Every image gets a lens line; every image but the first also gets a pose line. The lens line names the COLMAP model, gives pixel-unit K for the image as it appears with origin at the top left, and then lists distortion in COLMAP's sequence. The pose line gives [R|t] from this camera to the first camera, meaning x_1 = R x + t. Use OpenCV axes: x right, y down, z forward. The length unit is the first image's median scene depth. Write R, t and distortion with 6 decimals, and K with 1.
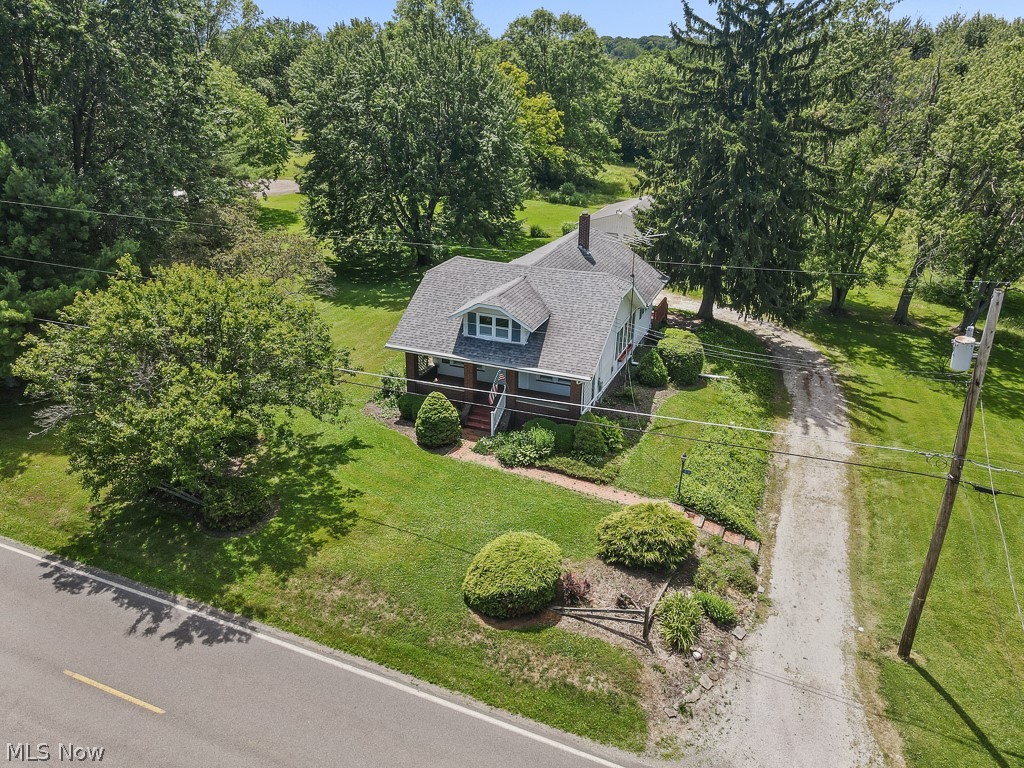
lens RADIAL K [[740.2, 0, 511.7], [0, 740.2, 387.5], [0, 0, 1]] dist [0.027021, -0.000851]
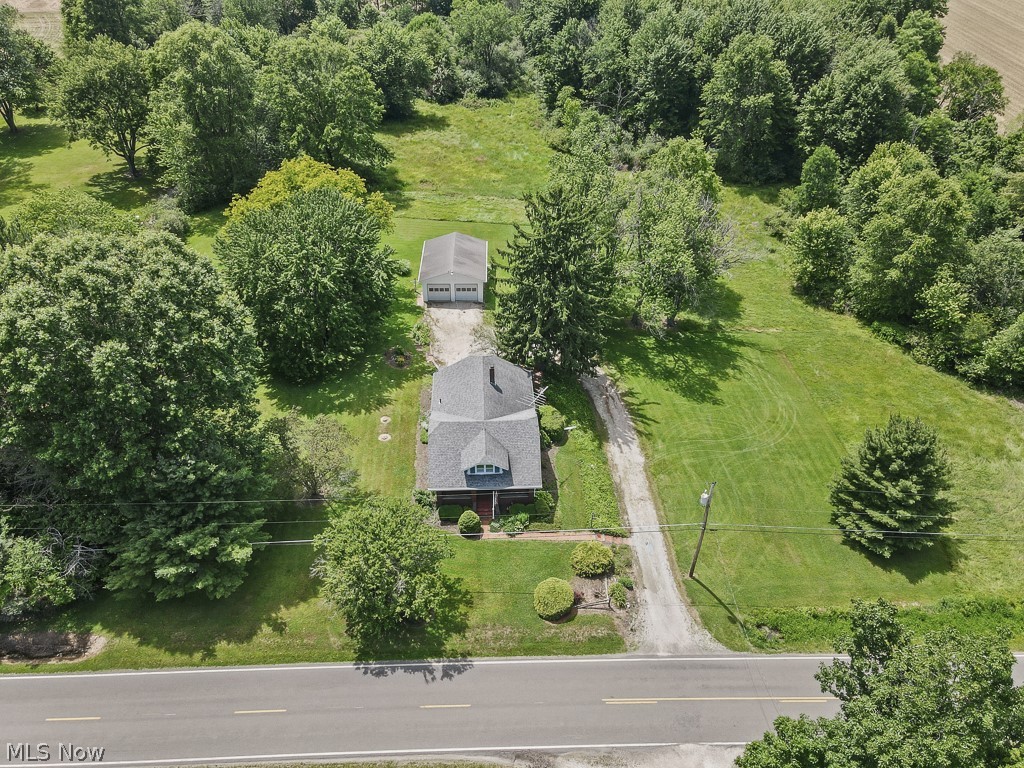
lens RADIAL K [[740.2, 0, 510.0], [0, 740.2, 383.6], [0, 0, 1]] dist [0.027021, -0.000851]
pose [[0.910749, -0.265629, 0.316193, -0.546051], [0.181595, 0.945278, 0.271058, -0.849113], [-0.370891, -0.189446, 0.909148, -0.791788]]
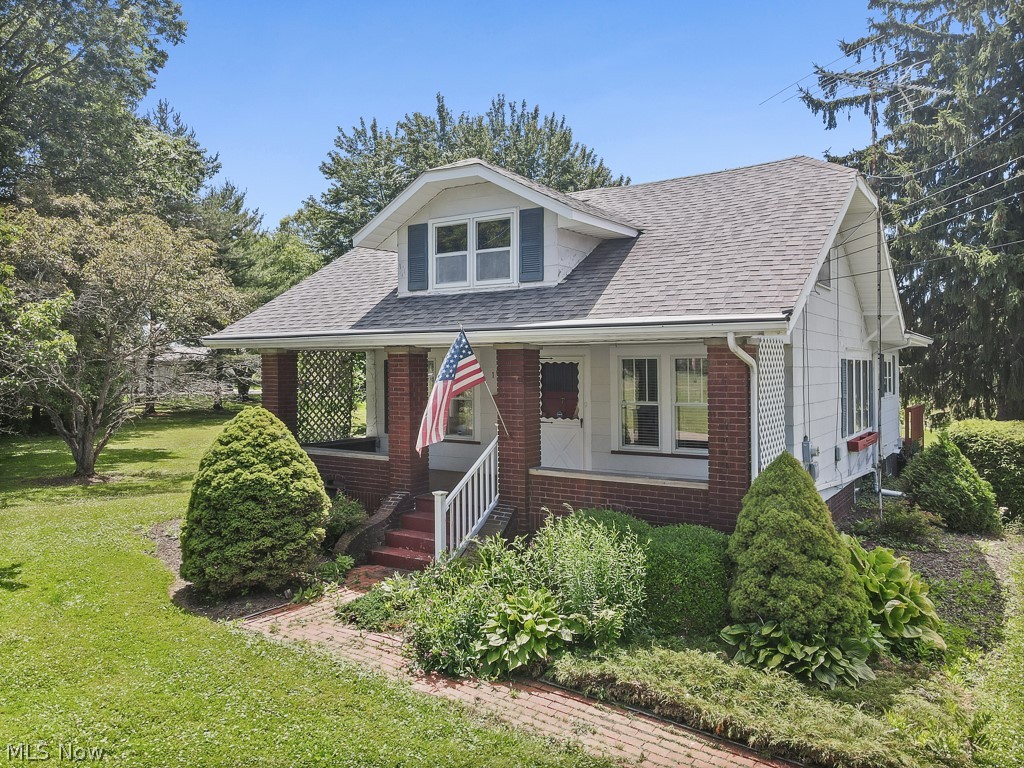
lens RADIAL K [[740.2, 0, 512.8], [0, 740.2, 378.1], [0, 0, 1]] dist [0.027021, -0.000851]
pose [[0.980140, -0.016116, -0.197653, 0.064277], [-0.064741, 0.916080, -0.395734, 0.111368], [0.187443, 0.400671, 0.896843, 0.753752]]
